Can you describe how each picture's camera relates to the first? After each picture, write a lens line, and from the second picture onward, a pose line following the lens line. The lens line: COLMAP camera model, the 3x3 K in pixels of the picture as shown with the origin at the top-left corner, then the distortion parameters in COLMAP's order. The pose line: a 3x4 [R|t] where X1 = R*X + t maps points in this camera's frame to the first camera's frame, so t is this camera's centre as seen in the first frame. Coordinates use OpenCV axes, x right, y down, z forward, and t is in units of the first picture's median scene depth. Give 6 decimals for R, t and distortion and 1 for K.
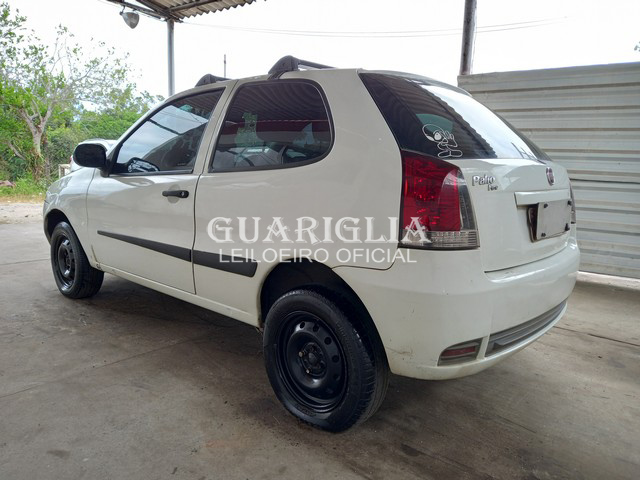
lens RADIAL K [[479.5, 0, 320.1], [0, 479.5, 240.2], [0, 0, 1]] dist [0.028197, -0.009532]
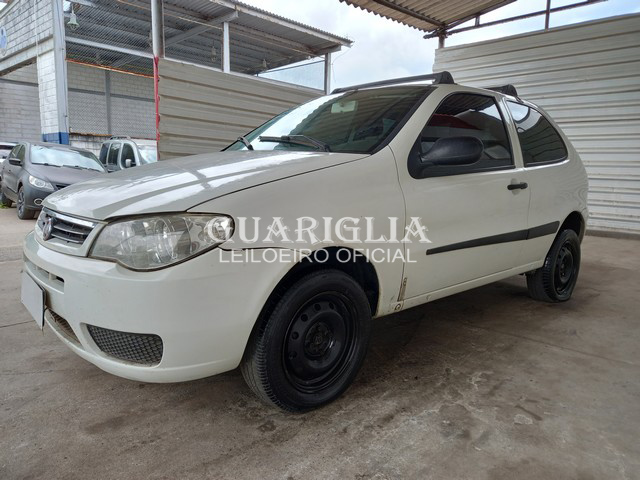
lens RADIAL K [[479.5, 0, 319.4], [0, 479.5, 240.1], [0, 0, 1]] dist [0.028197, -0.009532]
pose [[0.081196, -0.181334, 0.980064, -1.510003], [0.134547, 0.976304, 0.169492, -0.232399], [-0.987575, 0.118103, 0.103670, 1.373766]]
